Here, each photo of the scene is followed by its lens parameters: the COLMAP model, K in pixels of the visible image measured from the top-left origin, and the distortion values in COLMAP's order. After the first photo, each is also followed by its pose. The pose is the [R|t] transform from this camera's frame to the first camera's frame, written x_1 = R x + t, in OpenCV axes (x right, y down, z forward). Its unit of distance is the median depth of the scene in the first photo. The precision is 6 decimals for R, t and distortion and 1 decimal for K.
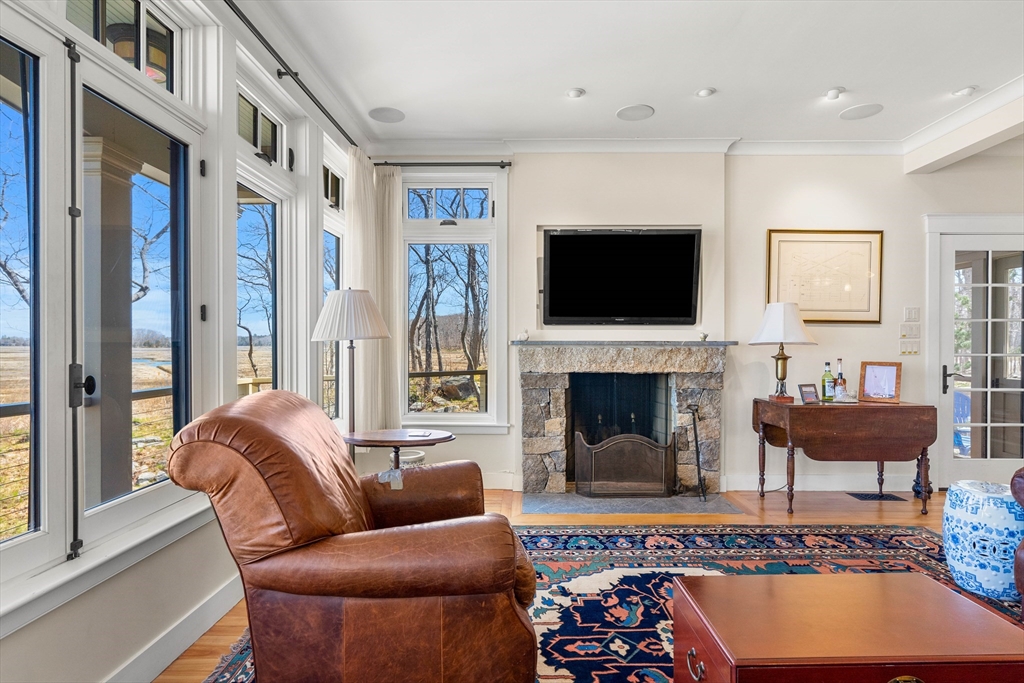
lens RADIAL K [[526.8, 0, 513.1], [0, 526.8, 345.6], [0, 0, 1]] dist [0.001053, 0.000349]
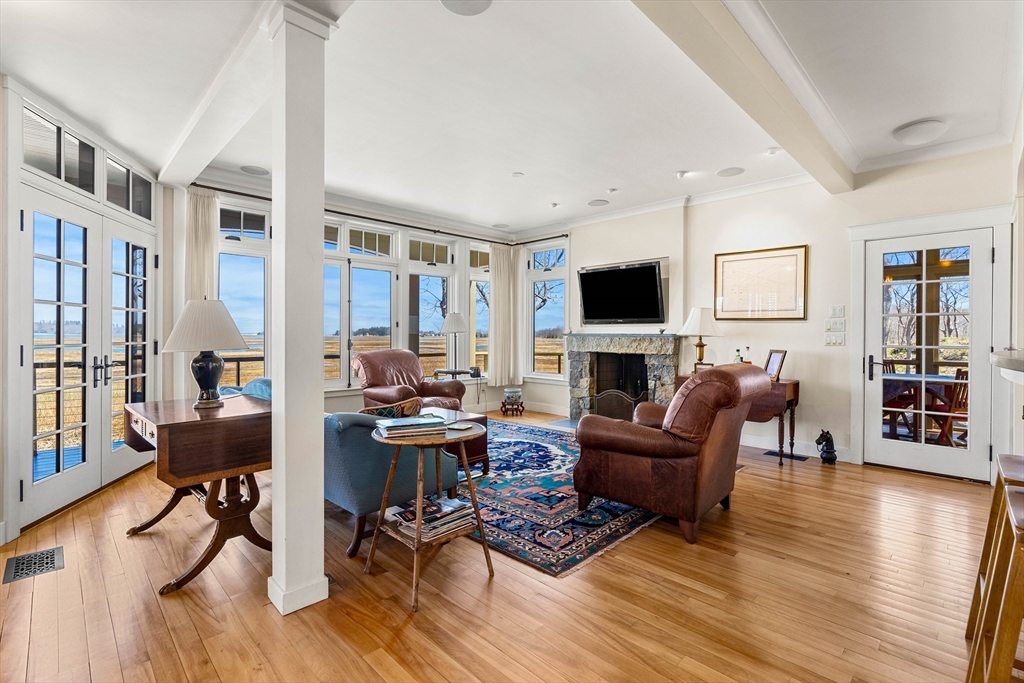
lens RADIAL K [[470.7, 0, 533.7], [0, 470.7, 336.2], [0, 0, 1]] dist [-0.012283, 0.003248]
pose [[0.727981, 0.004894, -0.685580, 1.020817], [-0.006607, 0.999978, 0.000124, 0.000565], [0.685565, 0.004440, 0.727997, -0.246381]]
